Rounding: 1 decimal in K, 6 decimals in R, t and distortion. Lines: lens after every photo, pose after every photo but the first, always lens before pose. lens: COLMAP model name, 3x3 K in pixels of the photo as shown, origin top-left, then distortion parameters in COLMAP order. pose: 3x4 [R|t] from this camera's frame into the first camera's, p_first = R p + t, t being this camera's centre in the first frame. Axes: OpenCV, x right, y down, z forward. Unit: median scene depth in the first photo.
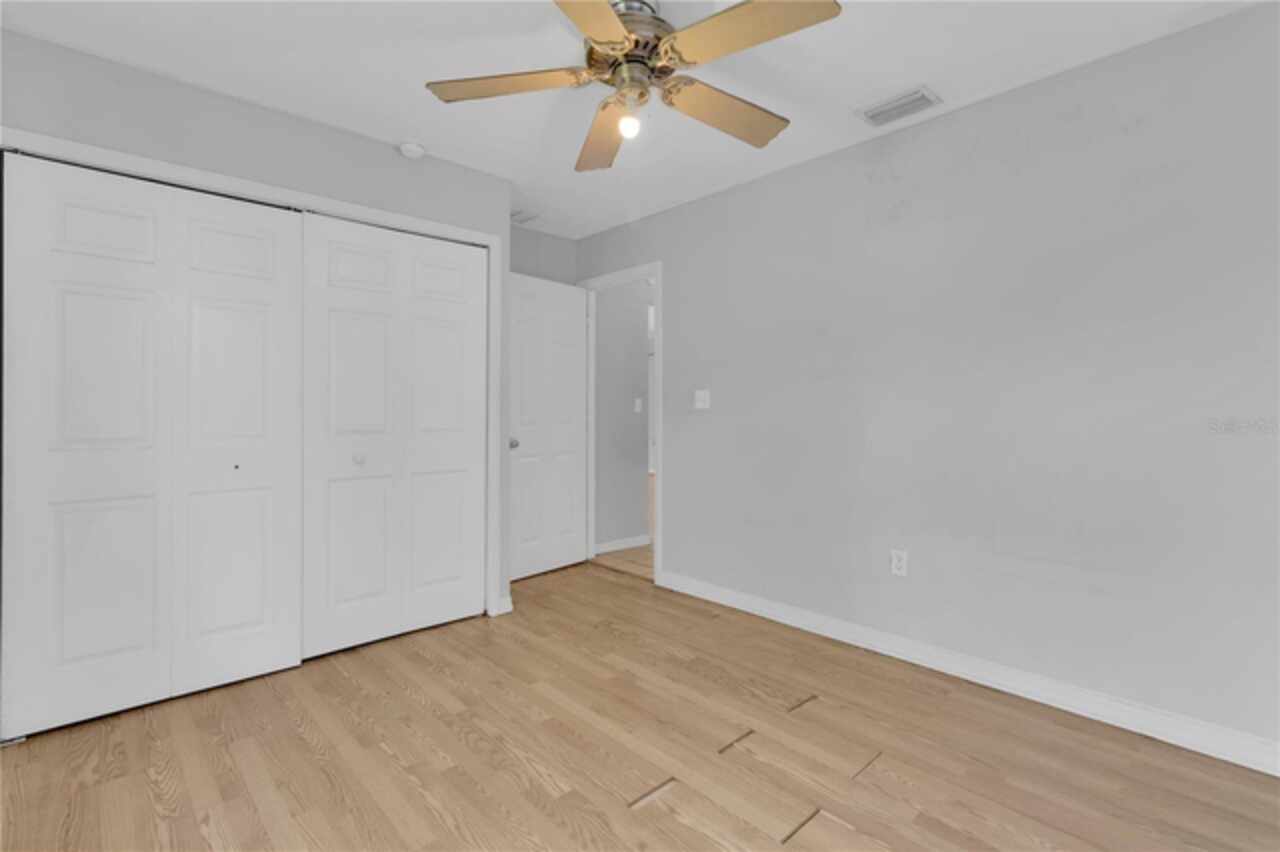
lens RADIAL K [[595.8, 0, 640.7], [0, 595.8, 421.0], [0, 0, 1]] dist [-0.003329, -0.000562]
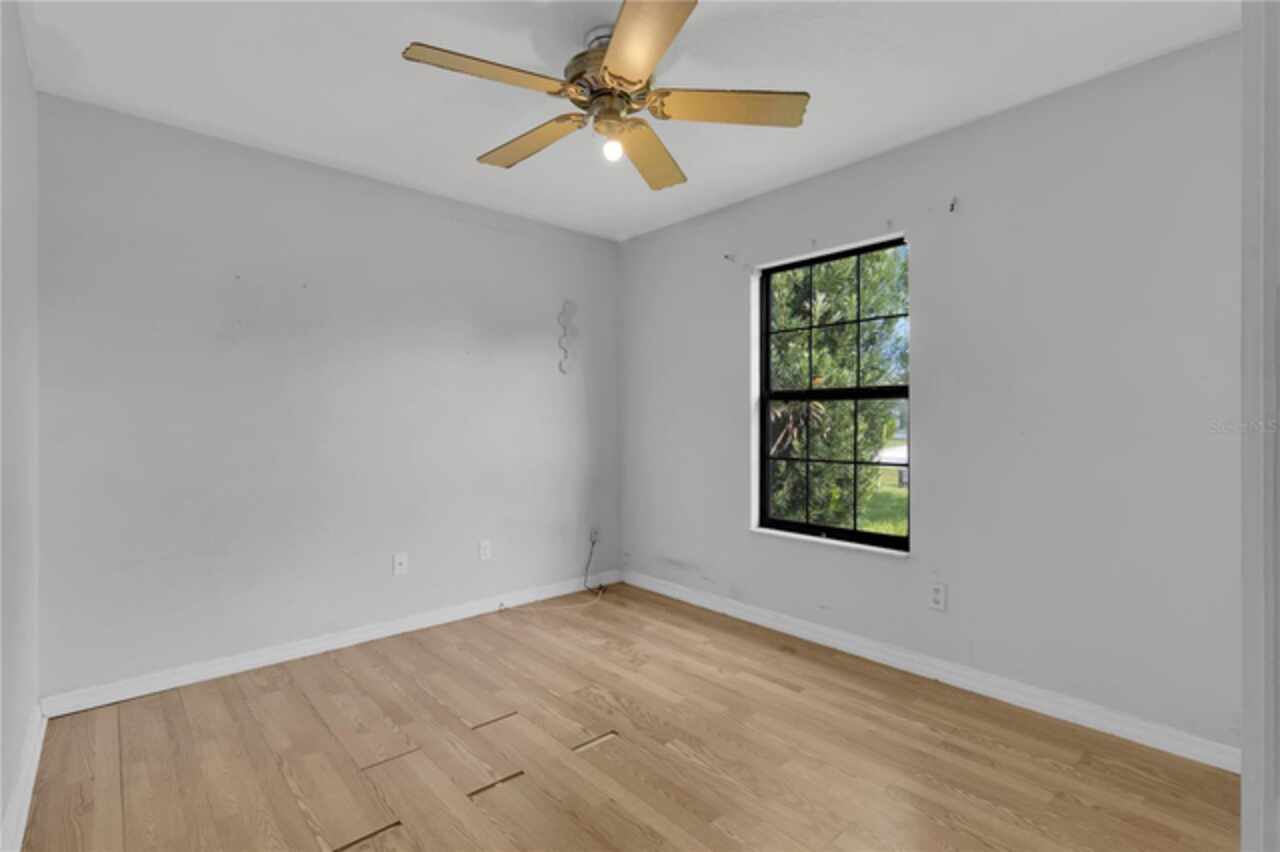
lens RADIAL K [[595.8, 0, 639.5], [0, 595.8, 423.8], [0, 0, 1]] dist [-0.003329, -0.000562]
pose [[-0.999822, 0.001836, 0.018792, -0.085715], [0.002284, 0.999714, 0.023808, -0.048303], [-0.018742, 0.023847, -0.999540, 2.097907]]
